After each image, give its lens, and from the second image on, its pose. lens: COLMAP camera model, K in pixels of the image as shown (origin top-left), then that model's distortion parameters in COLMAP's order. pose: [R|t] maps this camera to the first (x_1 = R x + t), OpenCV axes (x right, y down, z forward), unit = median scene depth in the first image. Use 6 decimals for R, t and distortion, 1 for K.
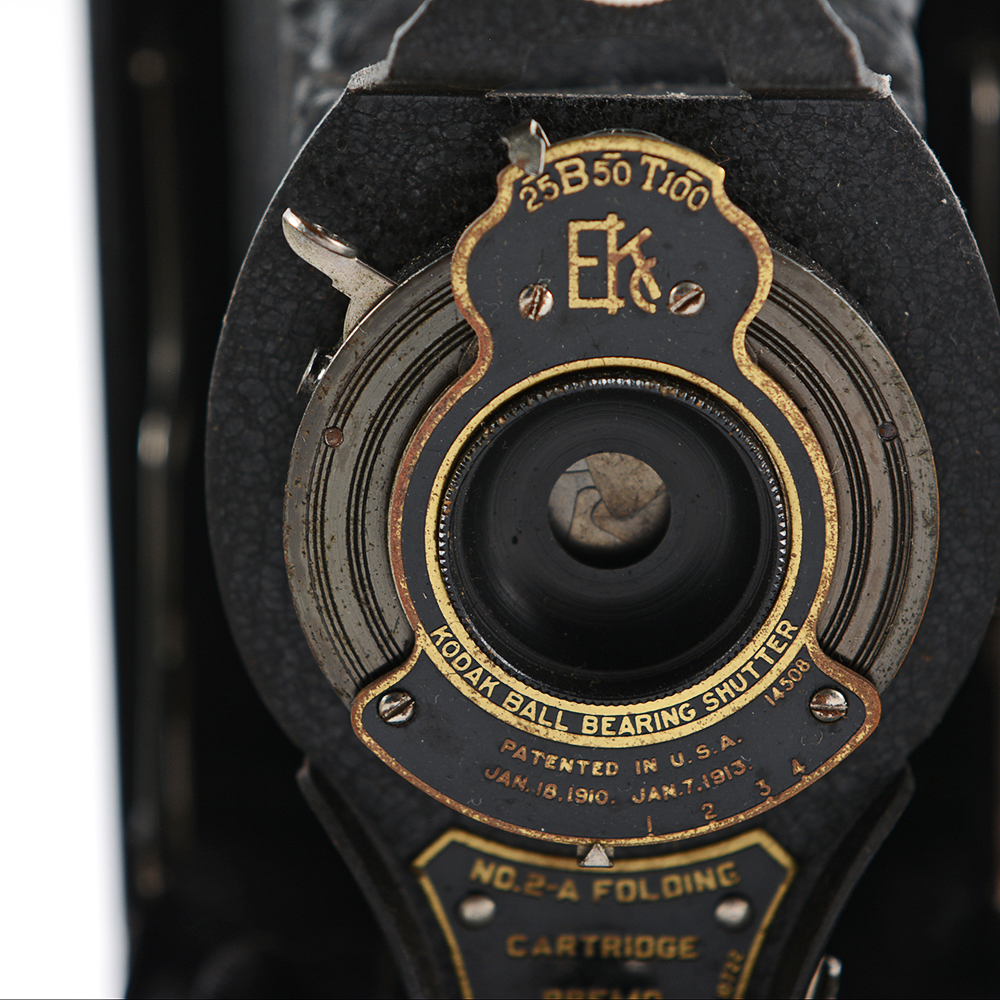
lens RADIAL K [[3843.5, 0, 500.0], [0, 3843.5, 500.0], [0, 0, 1]] dist [-0.015844, -0.231681]
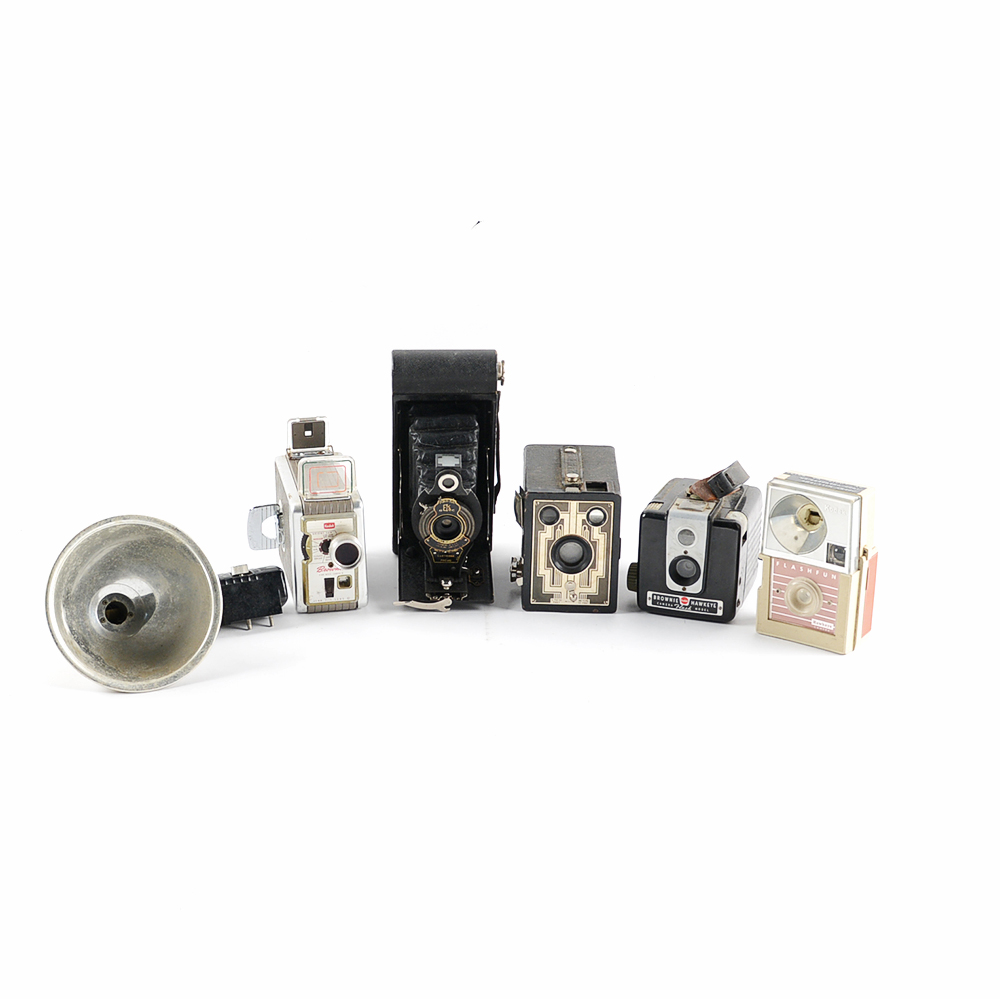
lens RADIAL K [[2153.4, 0, 500.0], [0, 2153.4, 499.5], [0, 0, 1]] dist [-0.076767, -0.091872]
pose [[0.998963, 0.001692, 0.045507, -0.108259], [-0.014070, 0.961882, 0.273102, -1.874371], [-0.043311, -0.273459, 0.960908, -5.314764]]
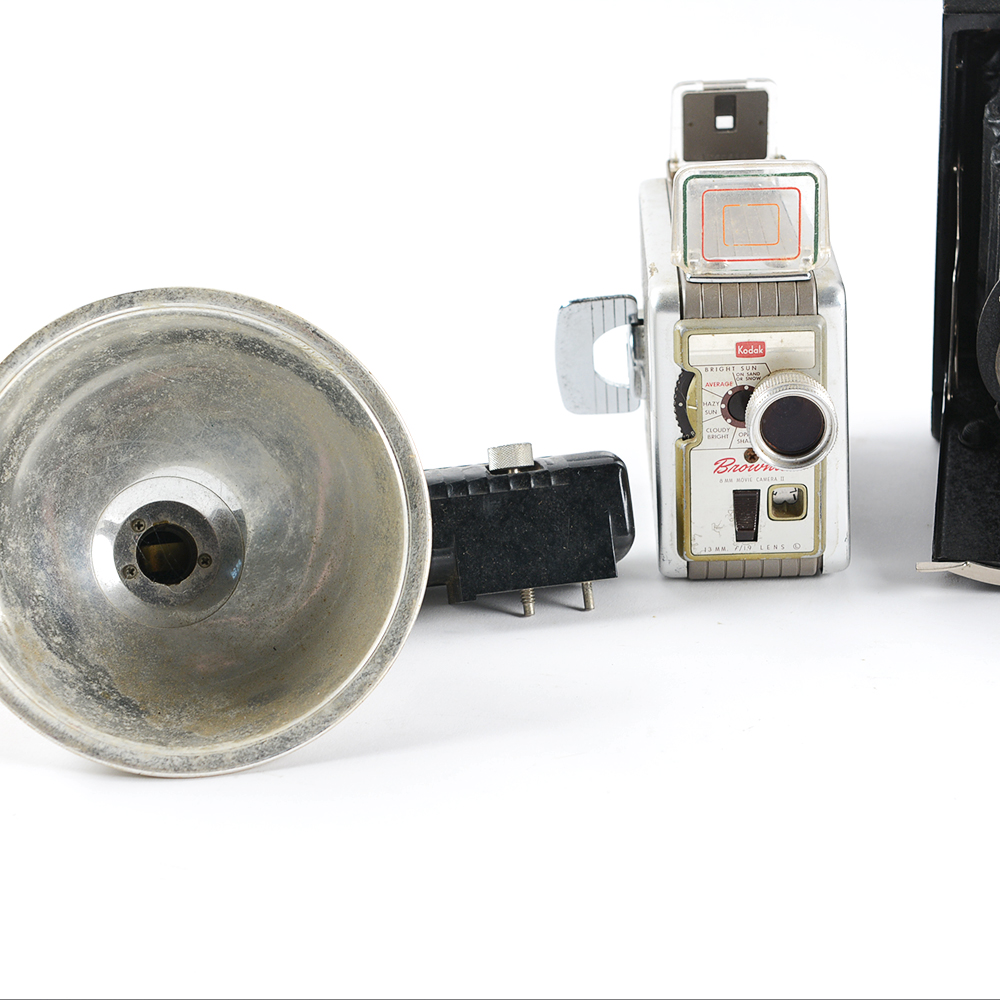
lens RADIAL K [[2939.6, 0, 500.0], [0, 2939.6, 500.0], [0, 0, 1]] dist [0.060922, 0.576536]
pose [[0.983818, 0.047932, -0.172638, -0.024477], [0.007122, 0.952327, 0.304997, -0.867847], [0.179027, -0.301291, 0.936575, -2.275483]]
